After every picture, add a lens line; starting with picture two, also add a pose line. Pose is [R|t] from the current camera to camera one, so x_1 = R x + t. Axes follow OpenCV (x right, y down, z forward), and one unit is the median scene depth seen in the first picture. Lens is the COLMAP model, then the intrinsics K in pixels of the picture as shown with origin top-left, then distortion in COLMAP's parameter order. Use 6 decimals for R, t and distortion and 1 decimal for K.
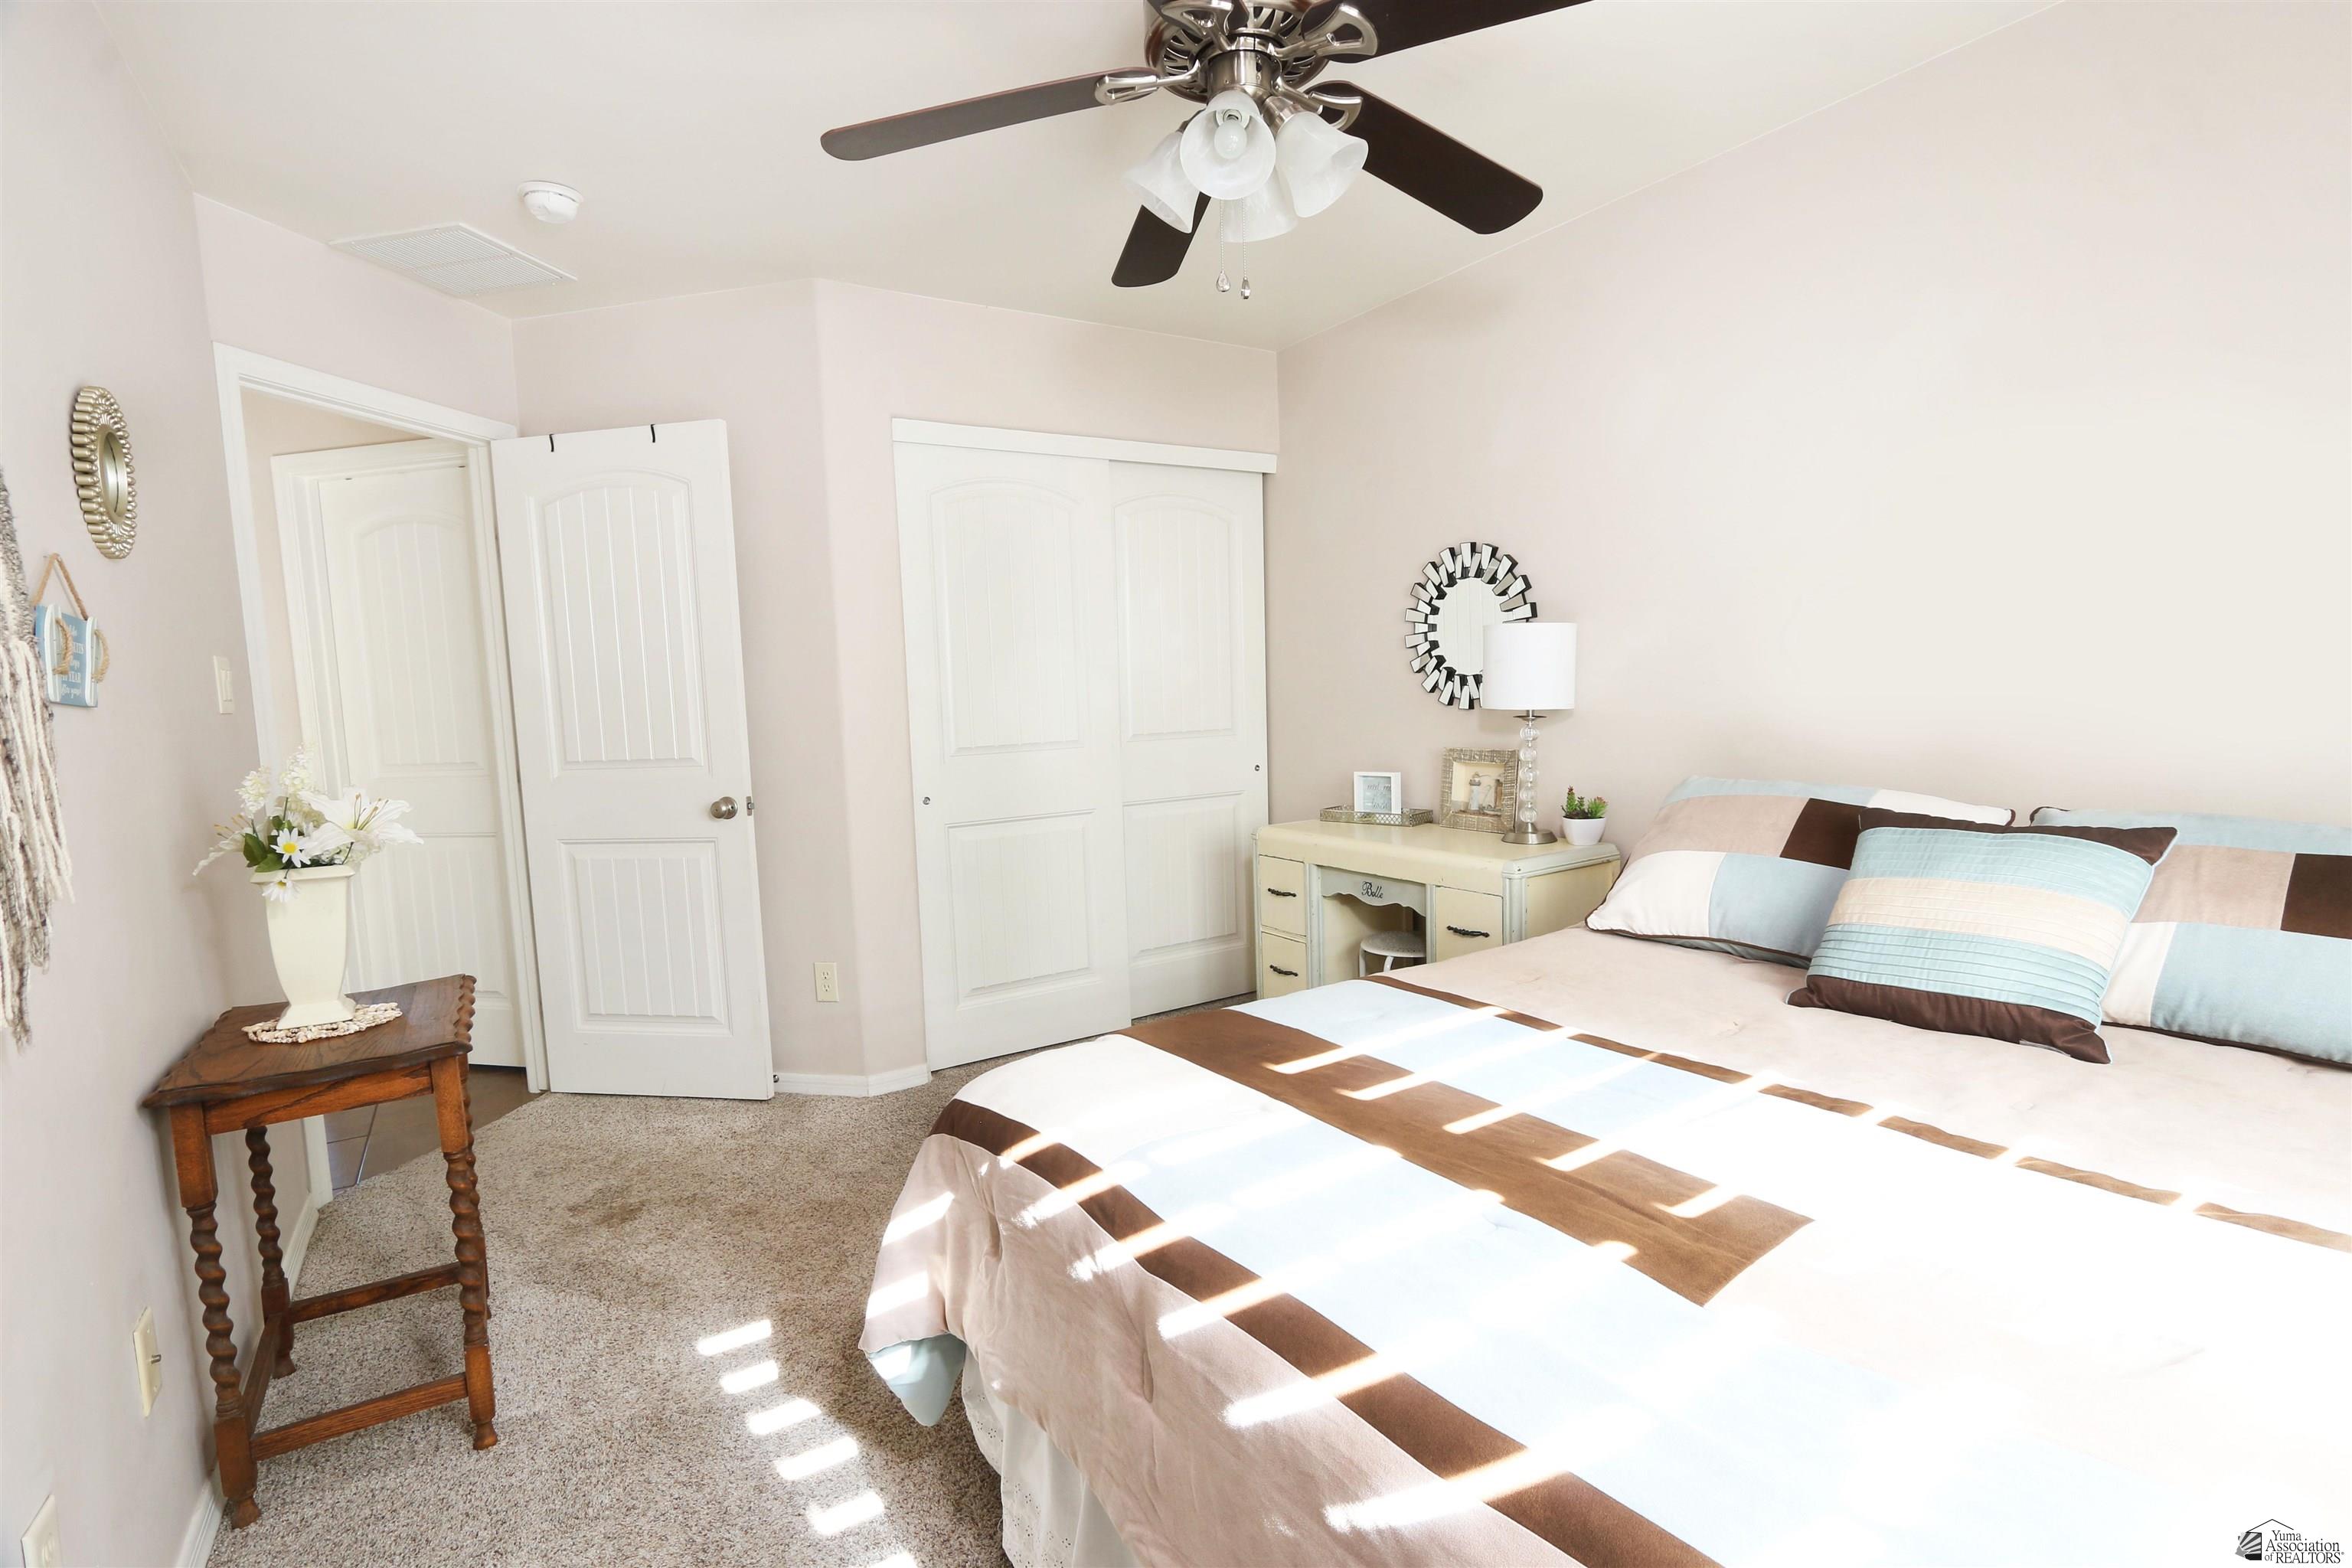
lens RADIAL K [[1082.1, 0, 1158.1], [0, 1082.1, 789.8], [0, 0, 1]] dist [-0.015175, 0.001442]
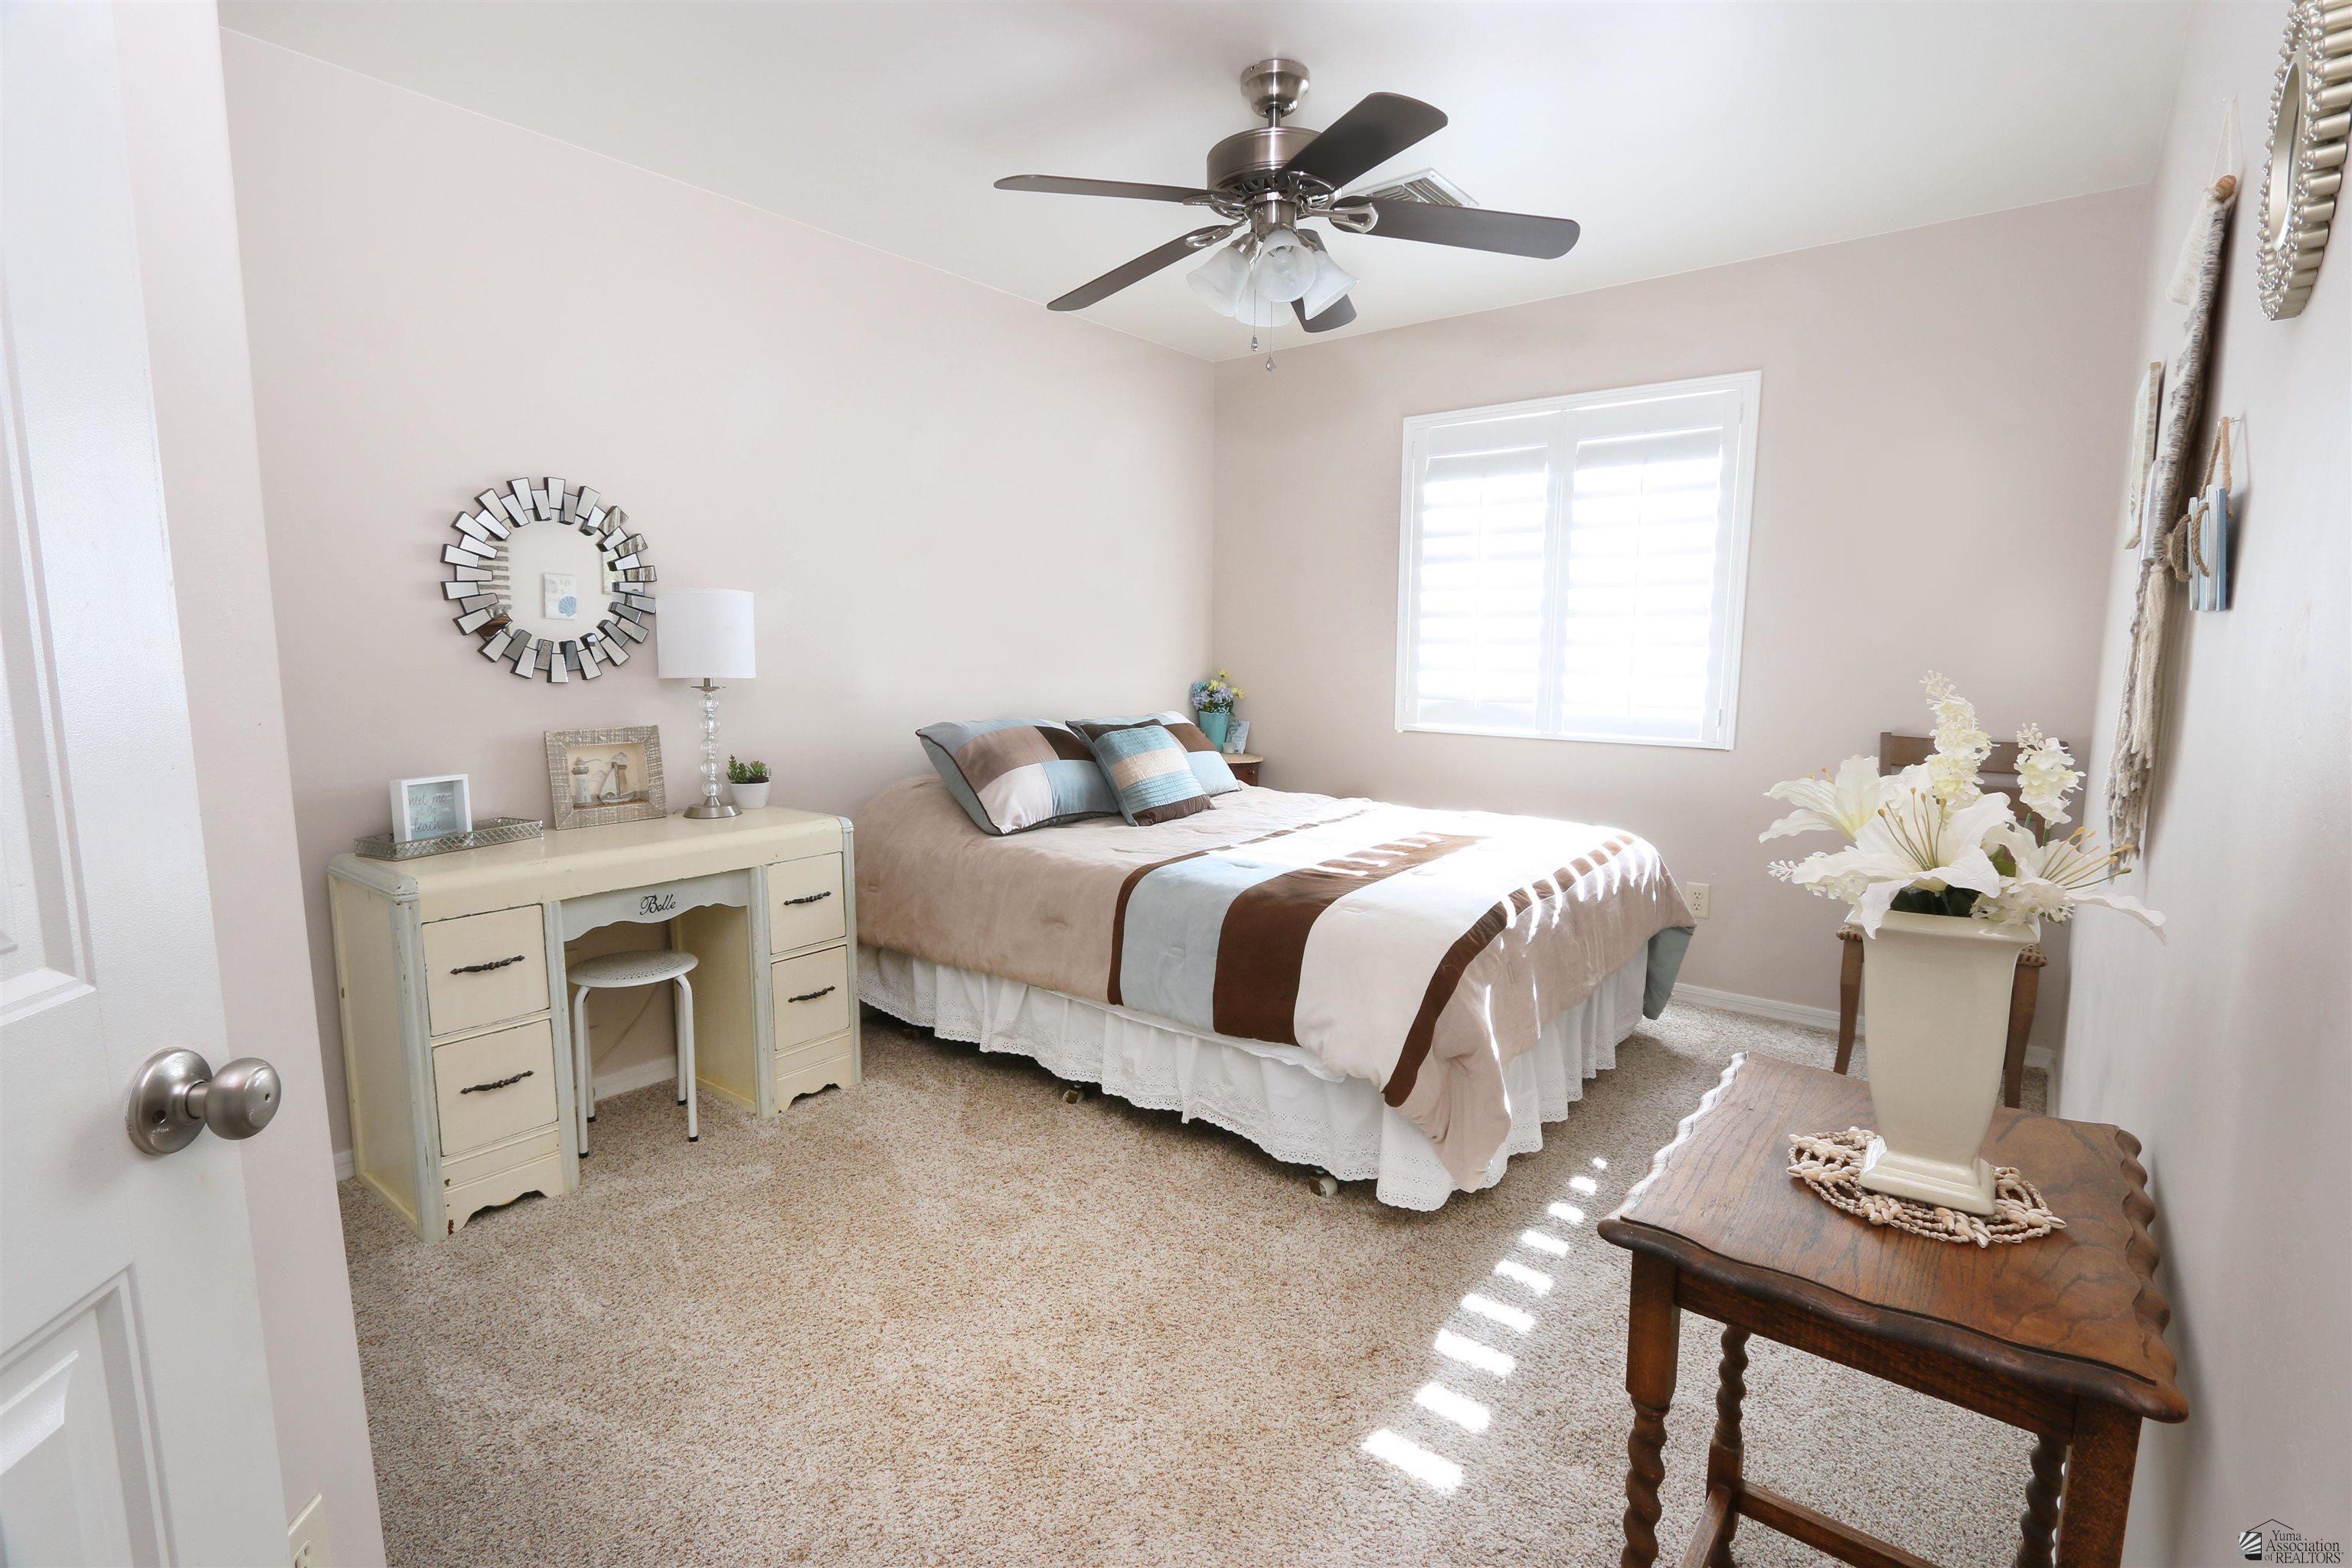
lens RADIAL K [[1082.1, 0, 1161.8], [0, 1082.1, 795.9], [0, 0, 1]] dist [-0.015175, 0.001442]
pose [[-0.336585, -0.091072, 0.937239, -0.690436], [0.095823, 0.986833, 0.130303, -0.056951], [-0.936765, 0.133667, -0.323427, 0.919662]]
